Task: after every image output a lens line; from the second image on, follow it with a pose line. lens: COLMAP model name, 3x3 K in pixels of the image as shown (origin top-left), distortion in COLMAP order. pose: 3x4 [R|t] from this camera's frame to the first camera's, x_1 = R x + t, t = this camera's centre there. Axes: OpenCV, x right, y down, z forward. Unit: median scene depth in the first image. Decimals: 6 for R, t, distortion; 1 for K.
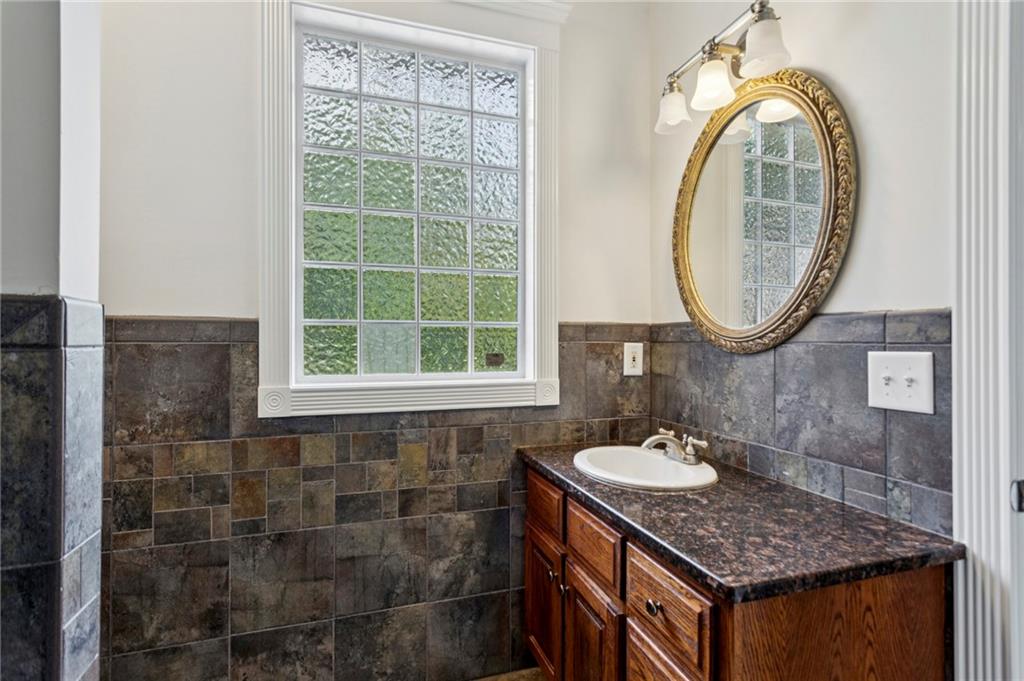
lens RADIAL K [[495.3, 0, 513.3], [0, 495.3, 337.2], [0, 0, 1]] dist [0.004004, 0.001253]
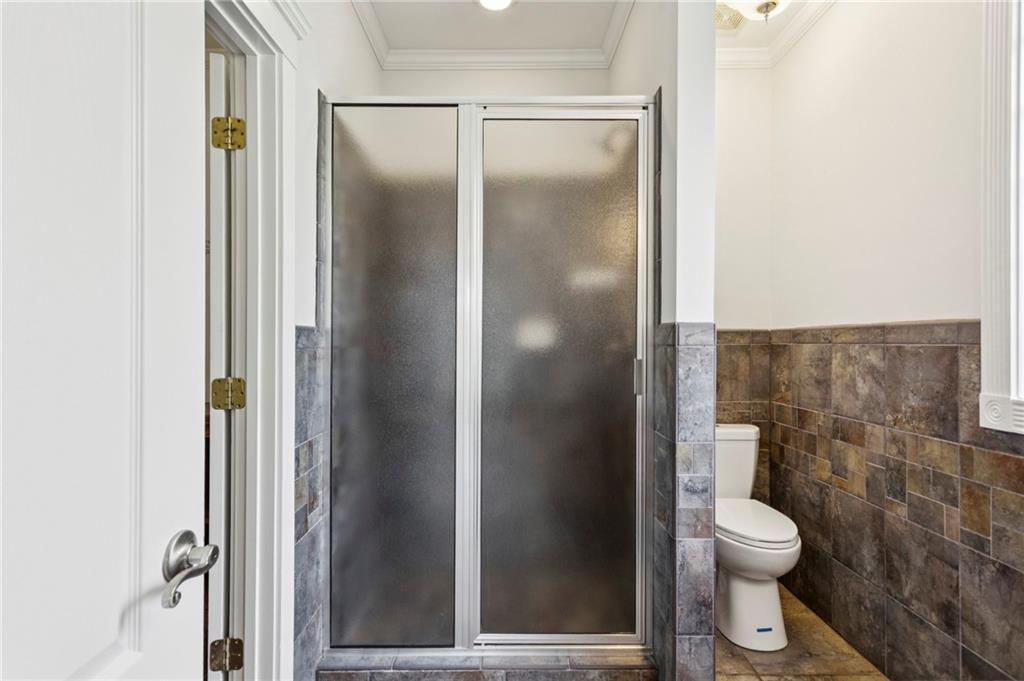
lens RADIAL K [[495.3, 0, 512.3], [0, 495.3, 342.3], [0, 0, 1]] dist [0.004004, 0.001253]
pose [[-0.311377, -0.002426, -0.950283, 0.646235], [0.003782, 0.999986, -0.003792, 0.006593], [0.950279, -0.004775, -0.311363, 0.471205]]
